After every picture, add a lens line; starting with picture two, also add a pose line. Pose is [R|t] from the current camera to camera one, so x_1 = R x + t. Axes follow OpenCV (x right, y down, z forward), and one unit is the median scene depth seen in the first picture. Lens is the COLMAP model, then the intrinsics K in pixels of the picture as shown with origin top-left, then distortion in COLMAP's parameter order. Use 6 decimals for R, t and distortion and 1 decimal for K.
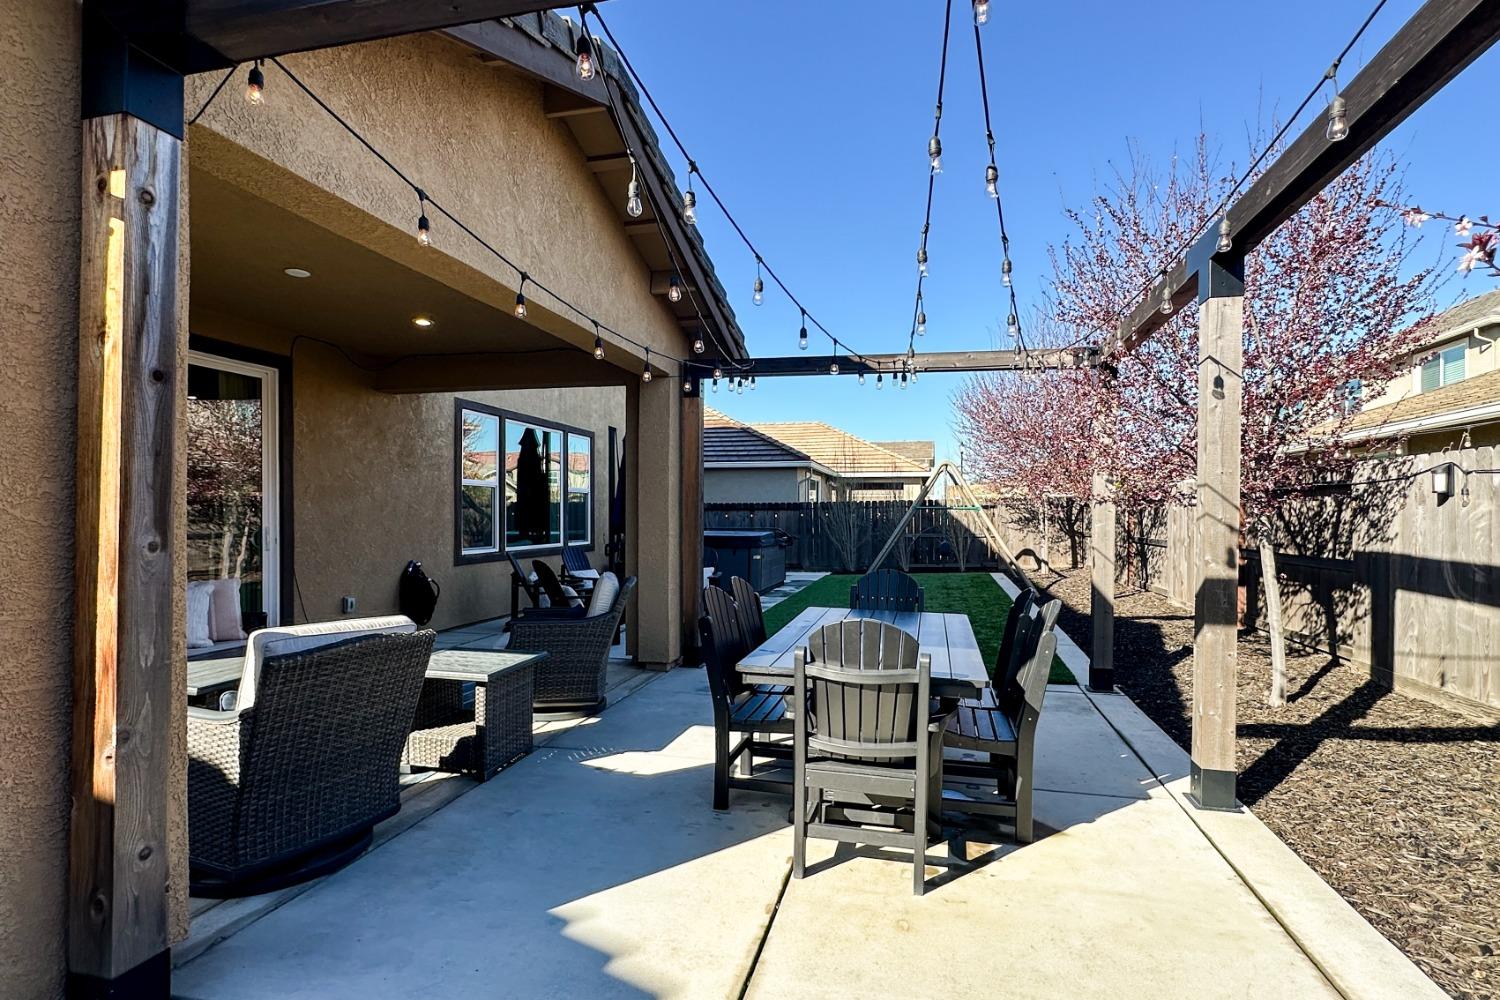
lens RADIAL K [[806.4, 0, 746.7], [0, 806.4, 513.9], [0, 0, 1]] dist [-0.000453, -0.000474]
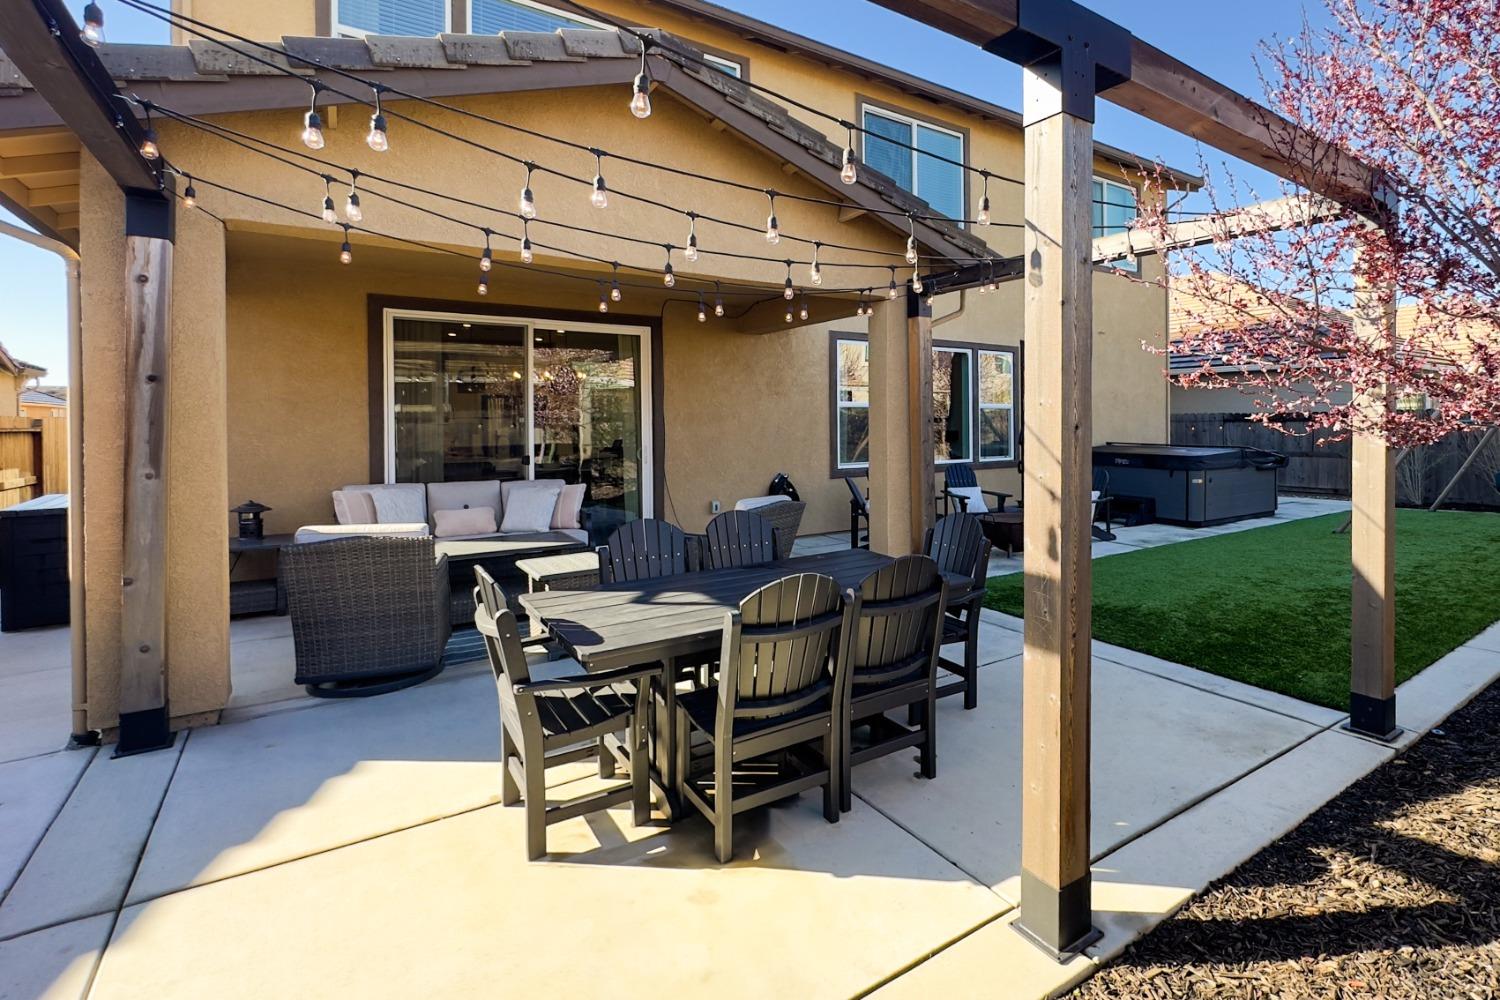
lens RADIAL K [[752.0, 0, 749.2], [0, 752.0, 428.5], [0, 0, 1]] dist [-0.001662, 0.000085]
pose [[0.732276, -0.001916, -0.681005, 0.344177], [0.007937, 0.999952, 0.005721, -0.015957], [0.680961, -0.009594, 0.732256, 0.177157]]
